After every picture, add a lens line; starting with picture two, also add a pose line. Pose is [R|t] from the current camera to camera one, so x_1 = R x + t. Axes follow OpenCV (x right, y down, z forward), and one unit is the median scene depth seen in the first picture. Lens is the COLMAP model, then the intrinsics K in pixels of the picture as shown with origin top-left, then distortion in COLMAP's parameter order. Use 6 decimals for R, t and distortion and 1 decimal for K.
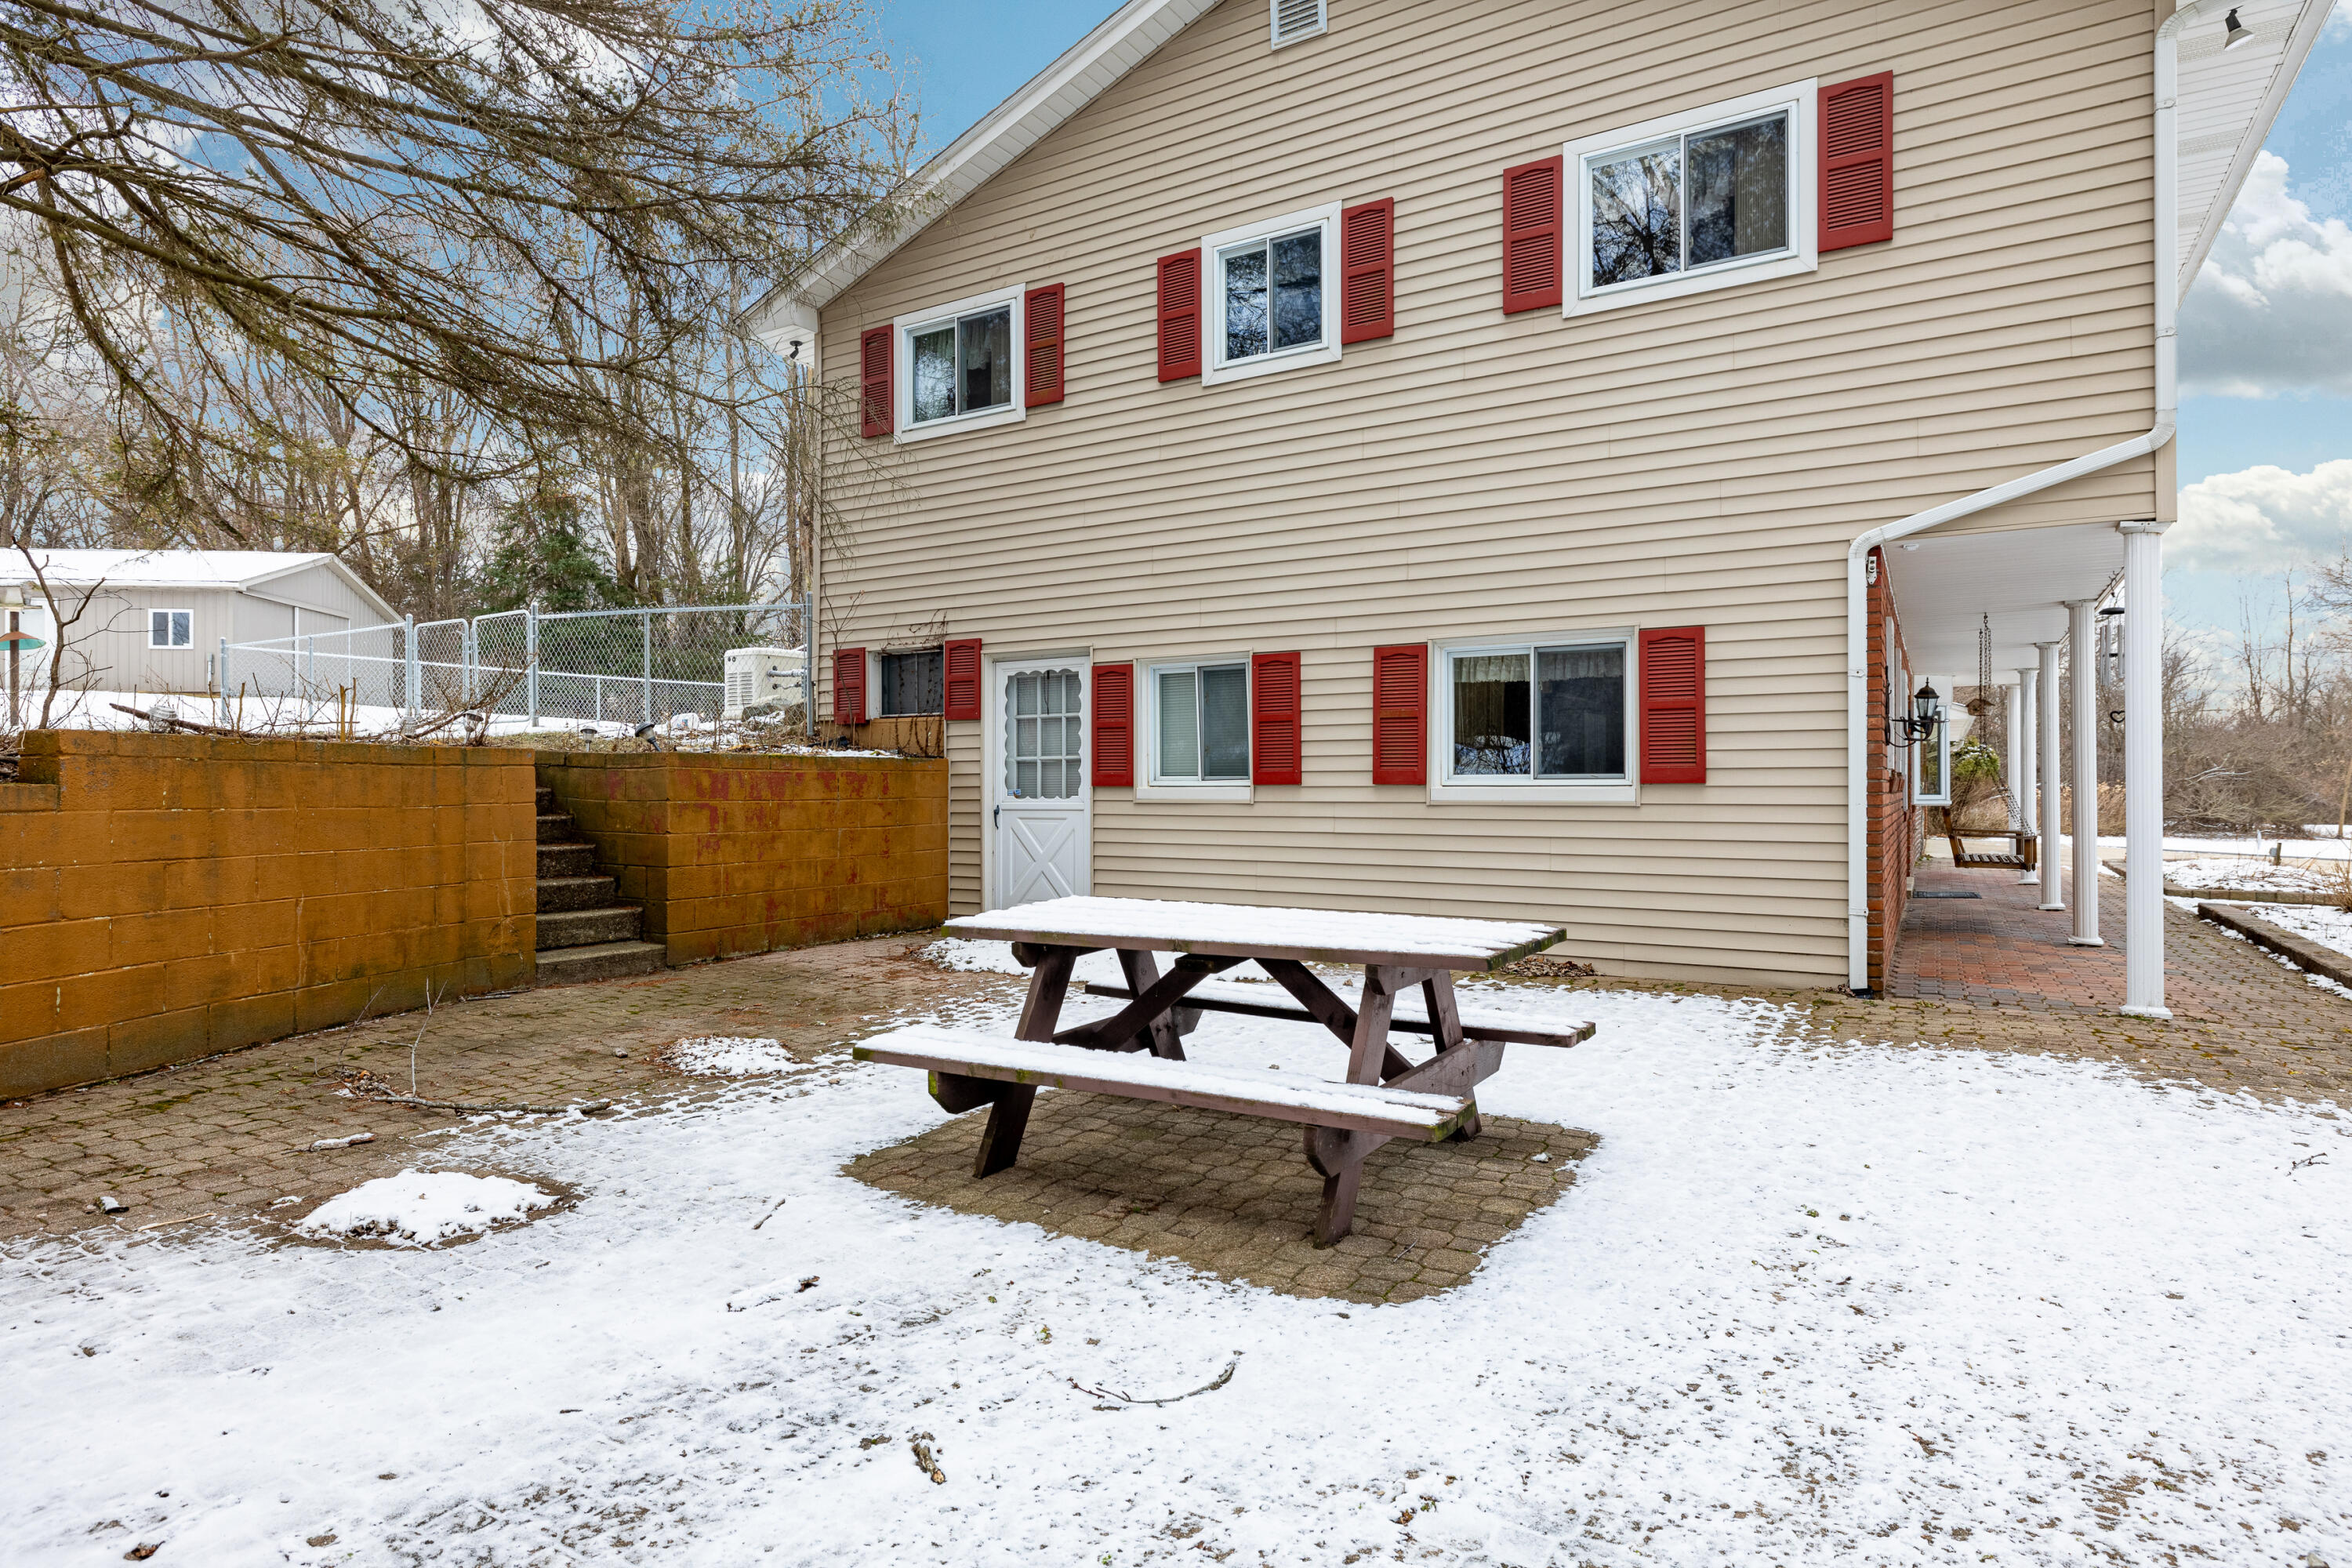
lens RADIAL K [[1266.7, 0, 1176.0], [0, 1266.7, 784.0], [0, 0, 1]] dist [0.000221, 0.000170]
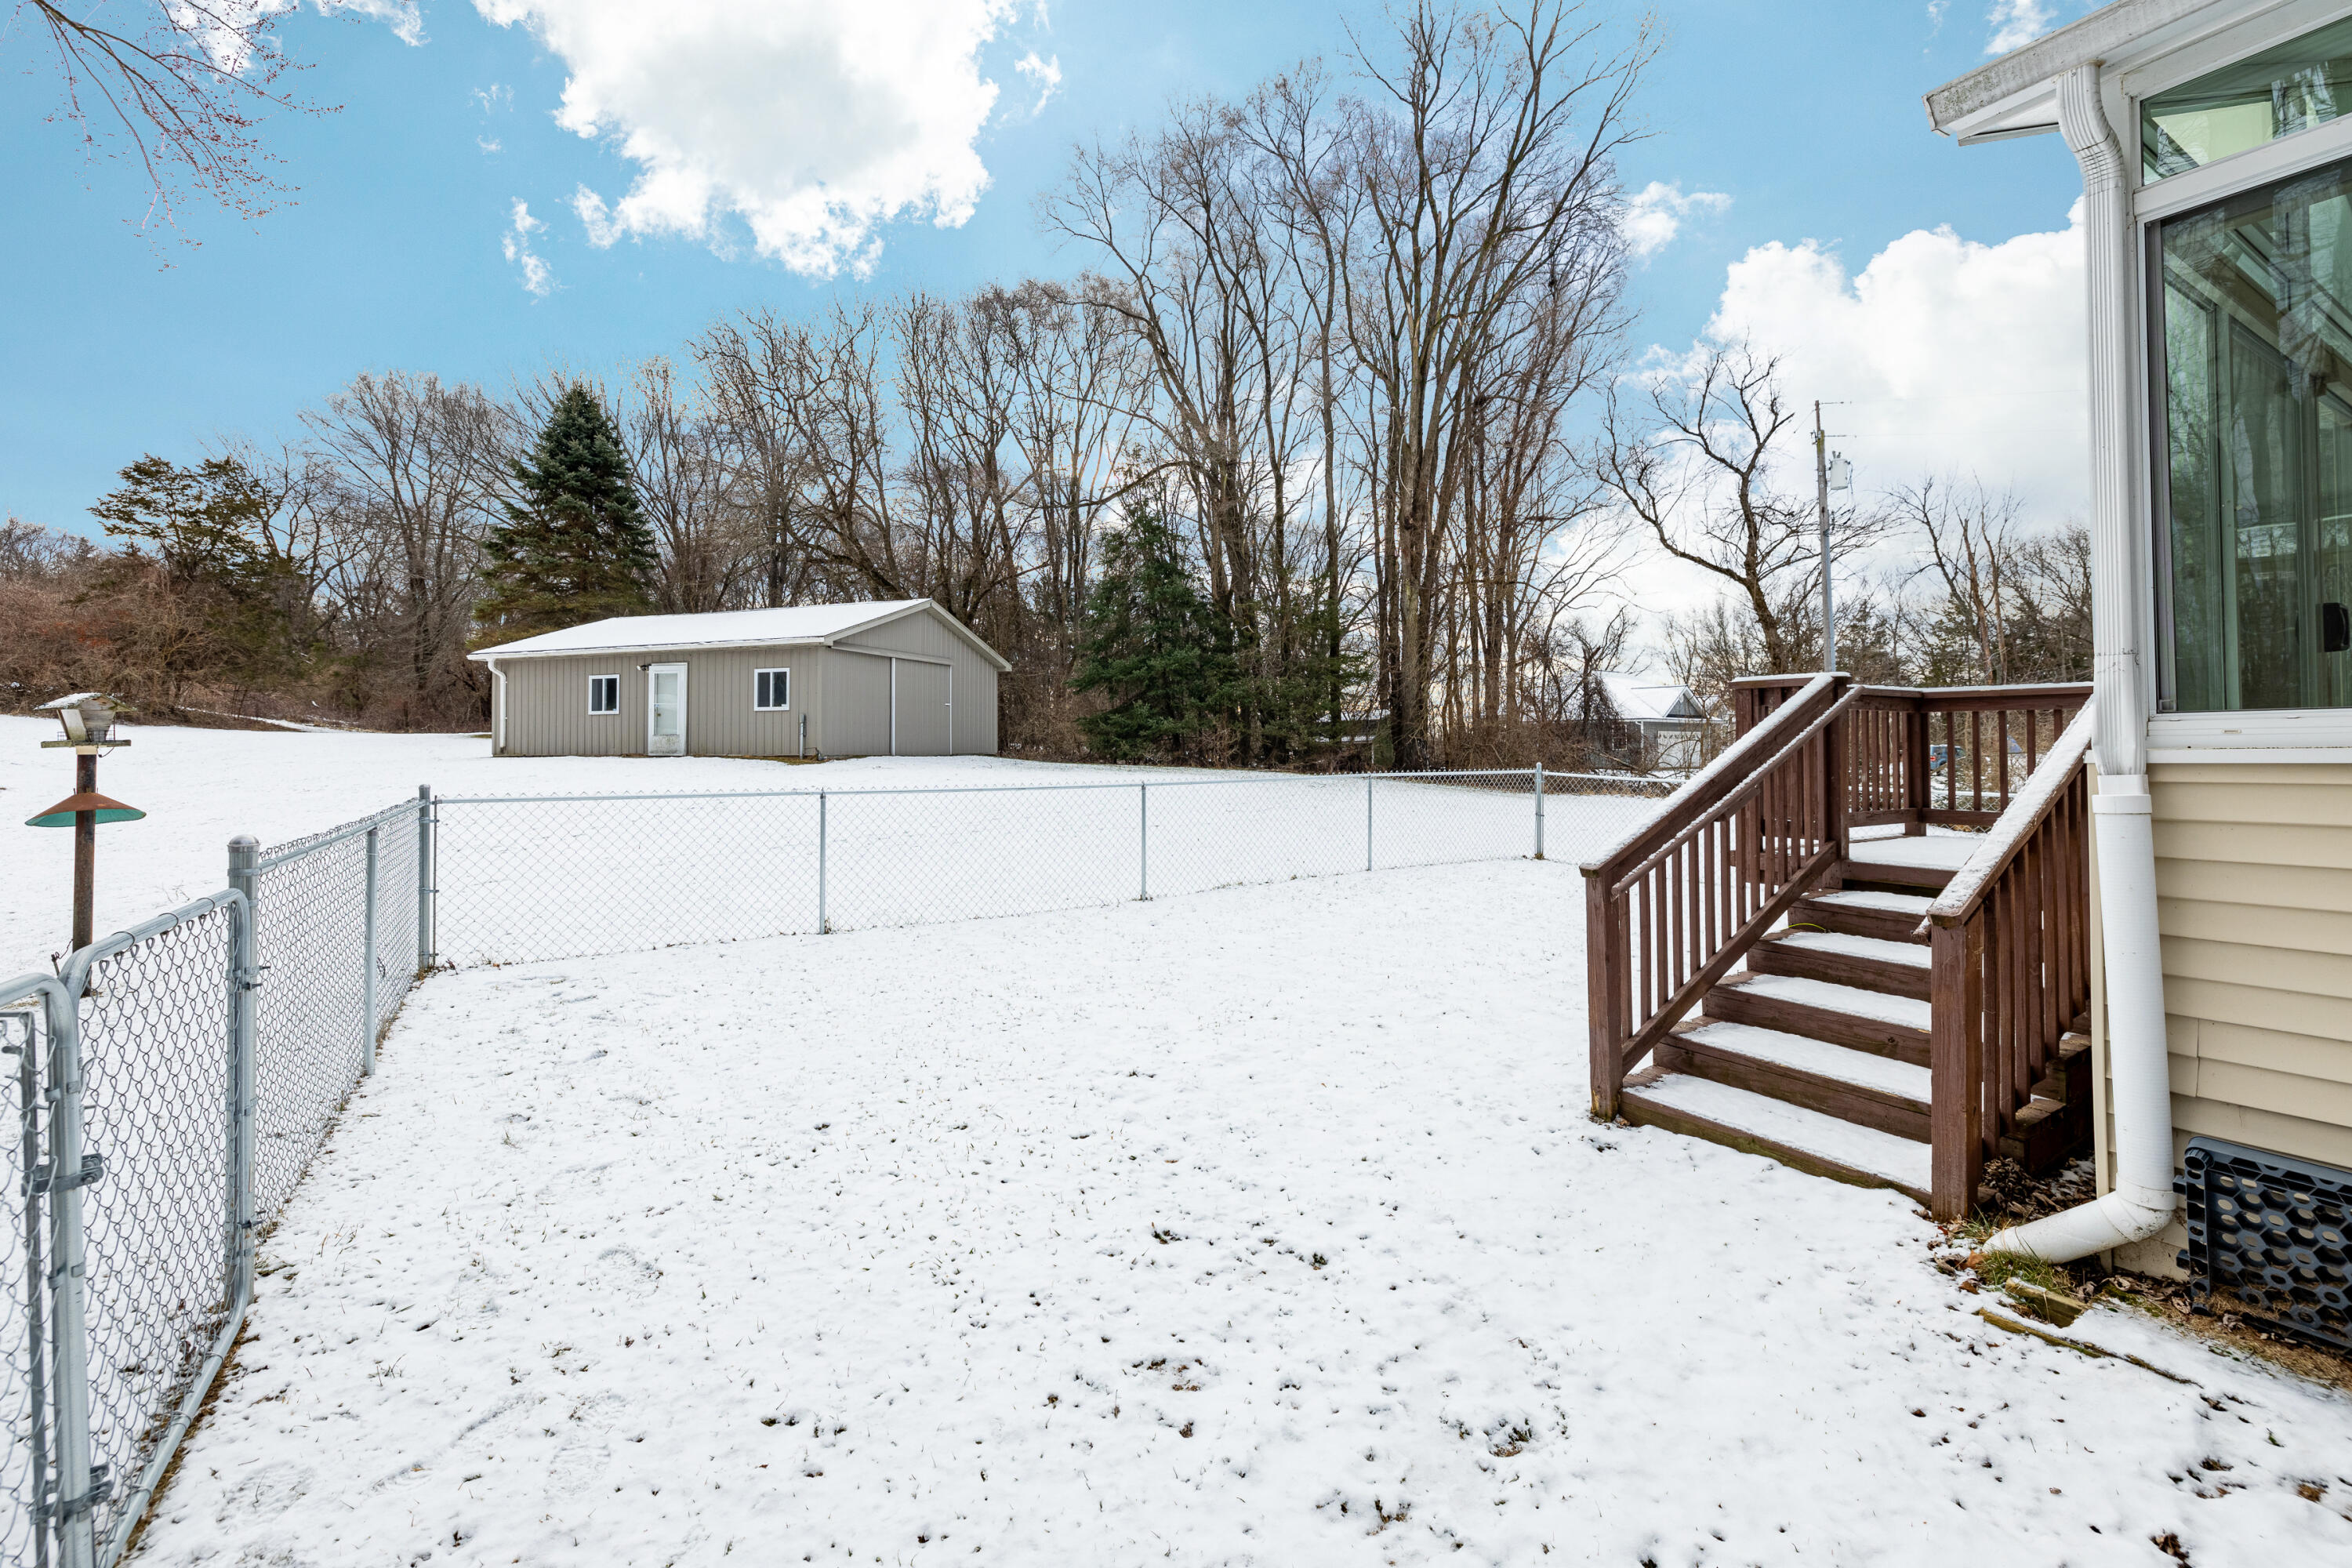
lens RADIAL K [[1028.8, 0, 1176.0], [0, 1028.8, 784.0], [0, 0, 1]] dist [0.000825, 0.000204]
pose [[0.894492, 0.009350, -0.446987, -0.117015], [0.002305, 0.999672, 0.025524, -0.046426], [0.447078, -0.023862, 0.894176, 0.290411]]
